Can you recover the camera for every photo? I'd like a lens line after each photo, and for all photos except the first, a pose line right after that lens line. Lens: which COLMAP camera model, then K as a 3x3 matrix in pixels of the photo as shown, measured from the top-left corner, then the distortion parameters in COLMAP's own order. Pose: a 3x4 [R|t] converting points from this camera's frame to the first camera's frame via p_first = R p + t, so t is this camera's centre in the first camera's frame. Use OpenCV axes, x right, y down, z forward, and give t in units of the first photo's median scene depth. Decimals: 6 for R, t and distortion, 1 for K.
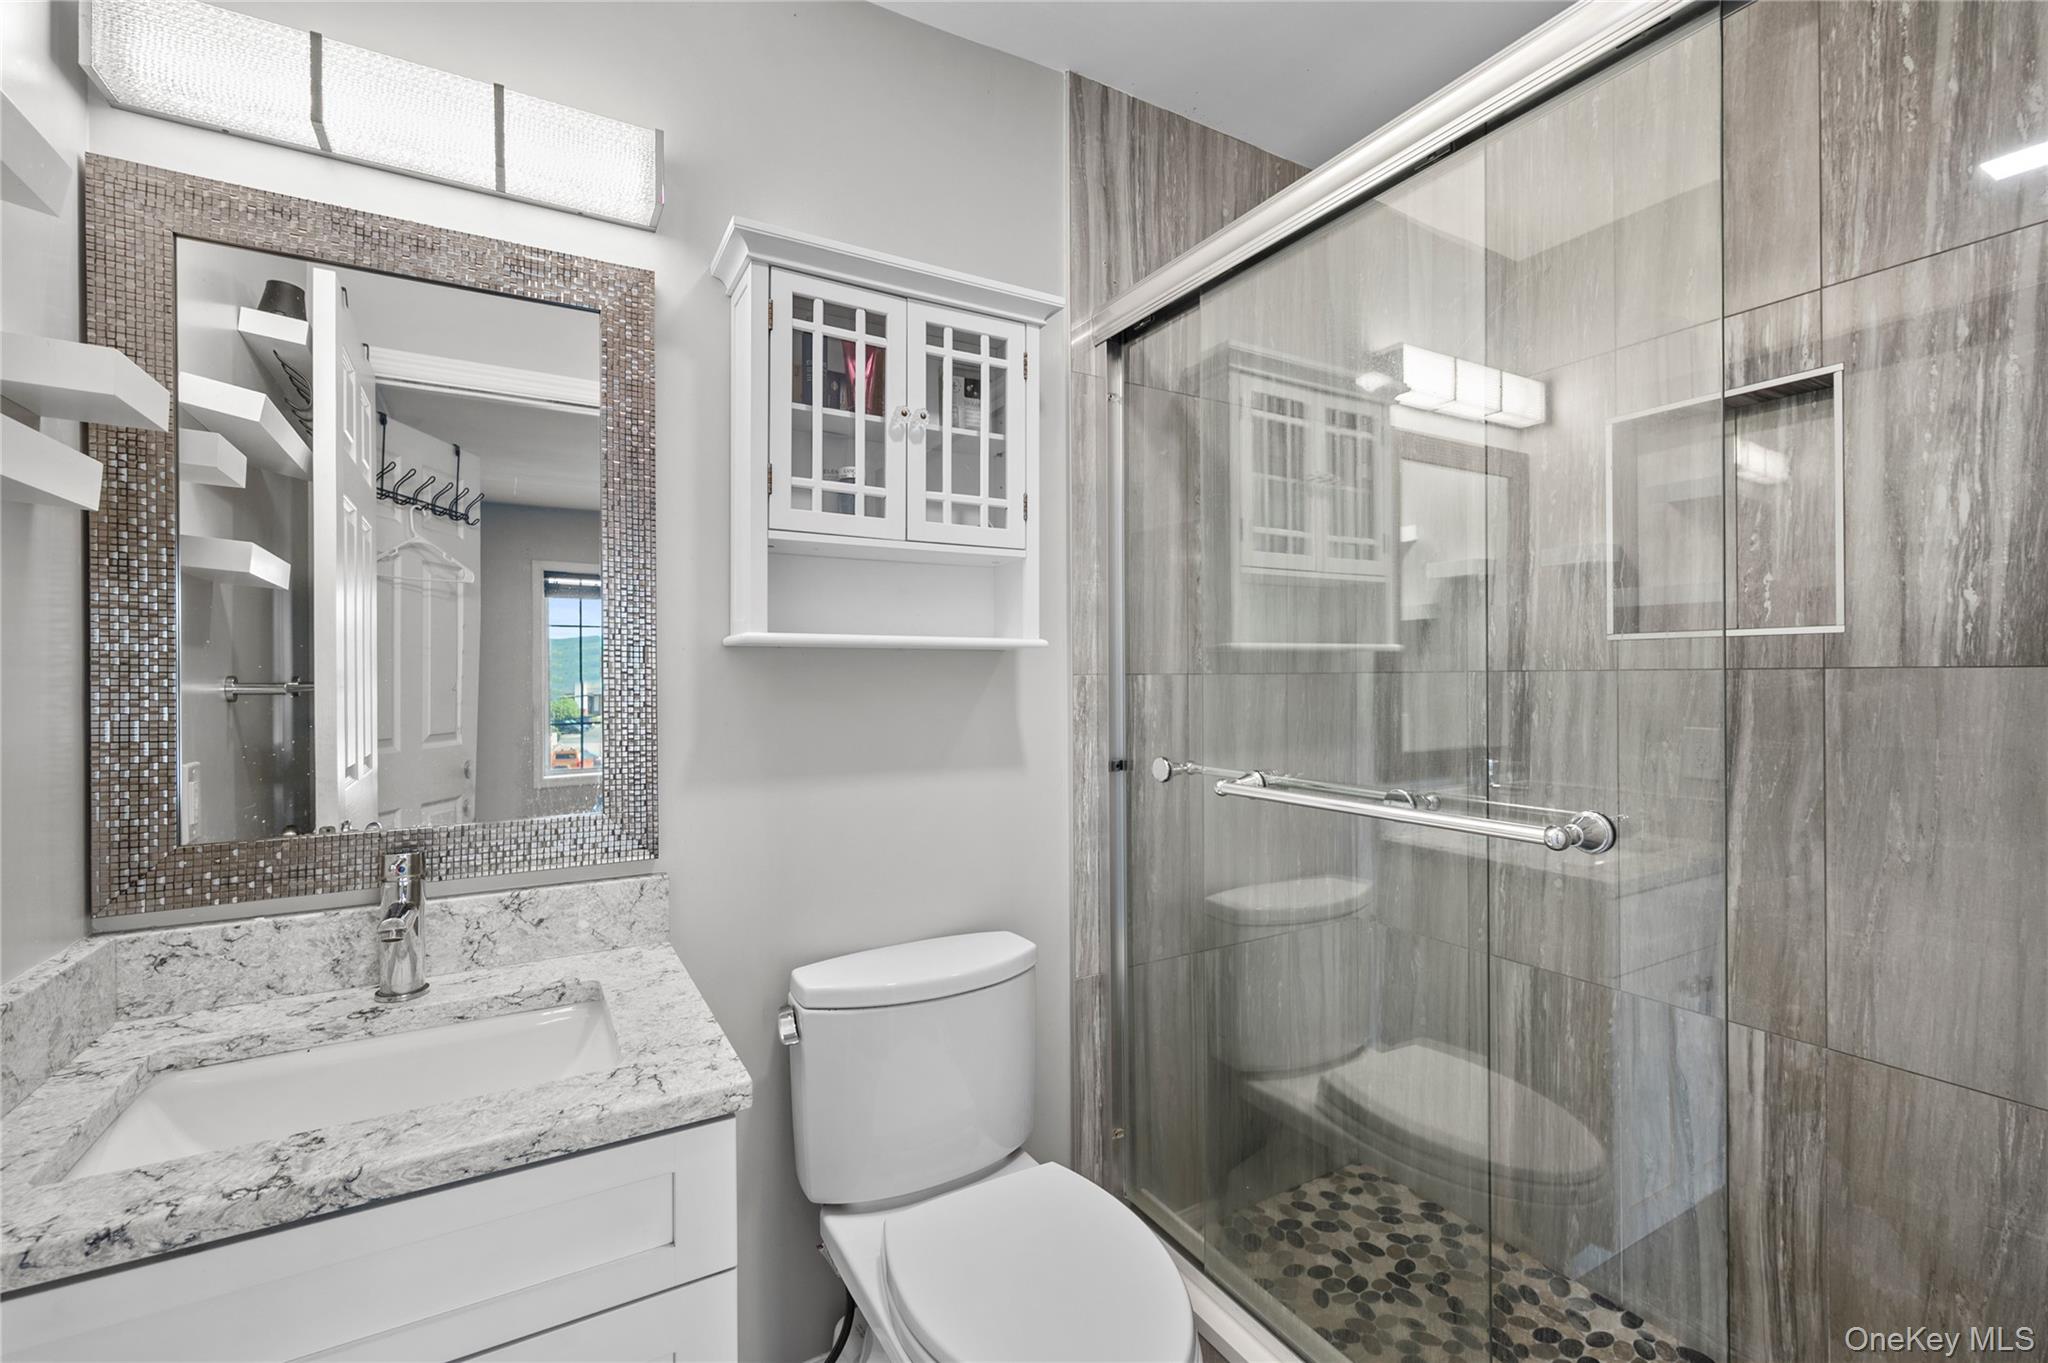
lens RADIAL K [[888.0, 0, 1026.7], [0, 888.0, 681.3], [0, 0, 1]] dist [0.001972, -0.000943]
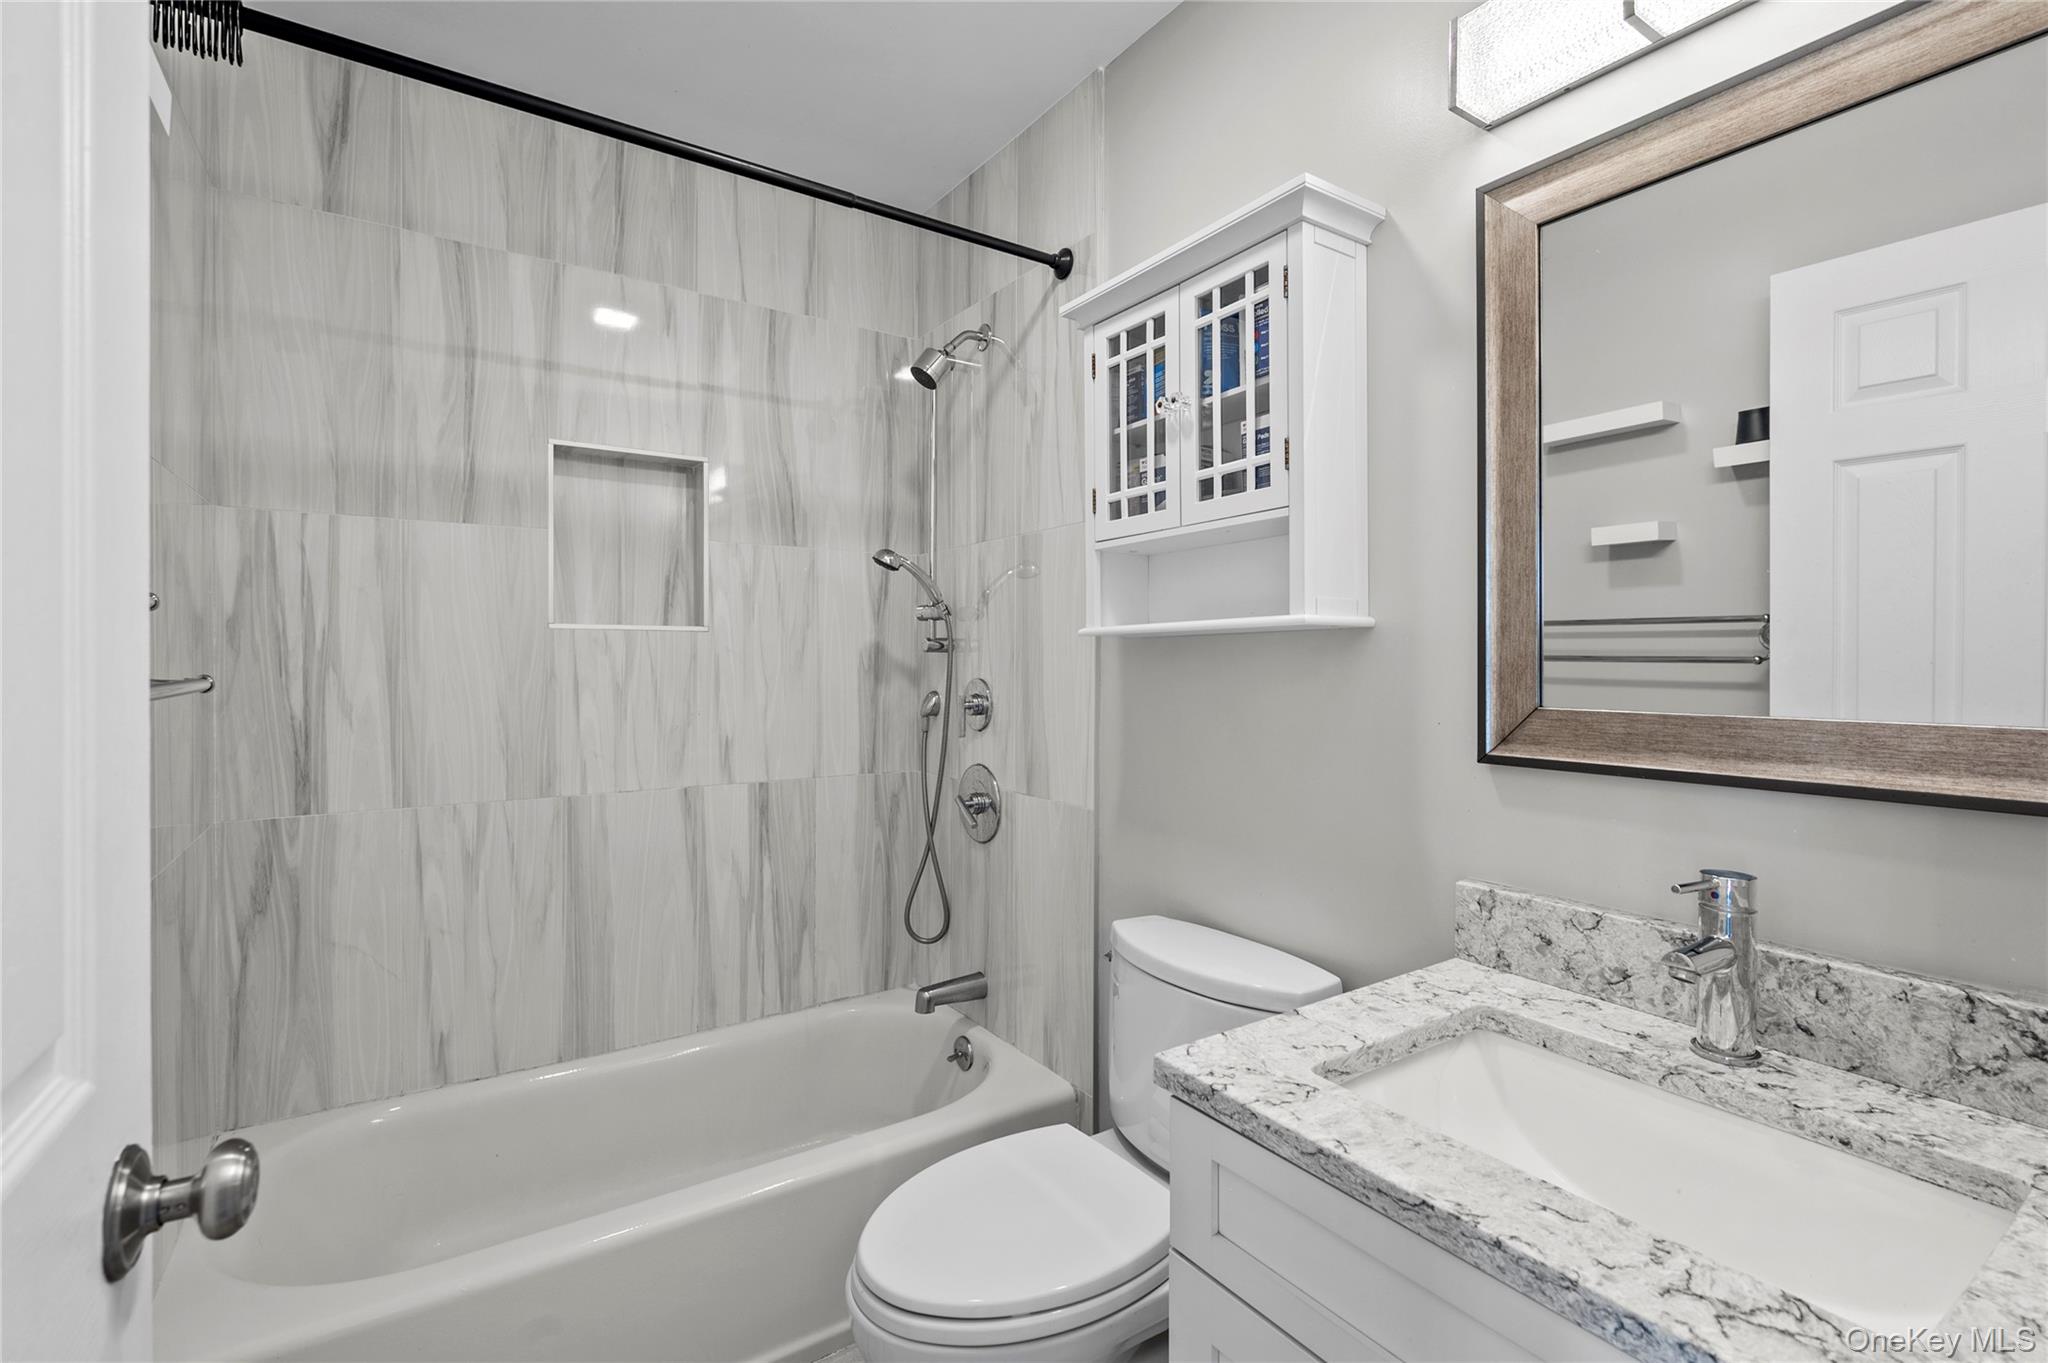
lens RADIAL K [[923.4, 0, 1024.4], [0, 923.4, 670.0], [0, 0, 1]] dist [0.005173, -0.000750]
pose [[0.061280, 0.011920, -0.998049, 0.894762], [0.000565, 0.999928, 0.011977, -0.009251], [0.998120, -0.001298, 0.061269, 0.756808]]
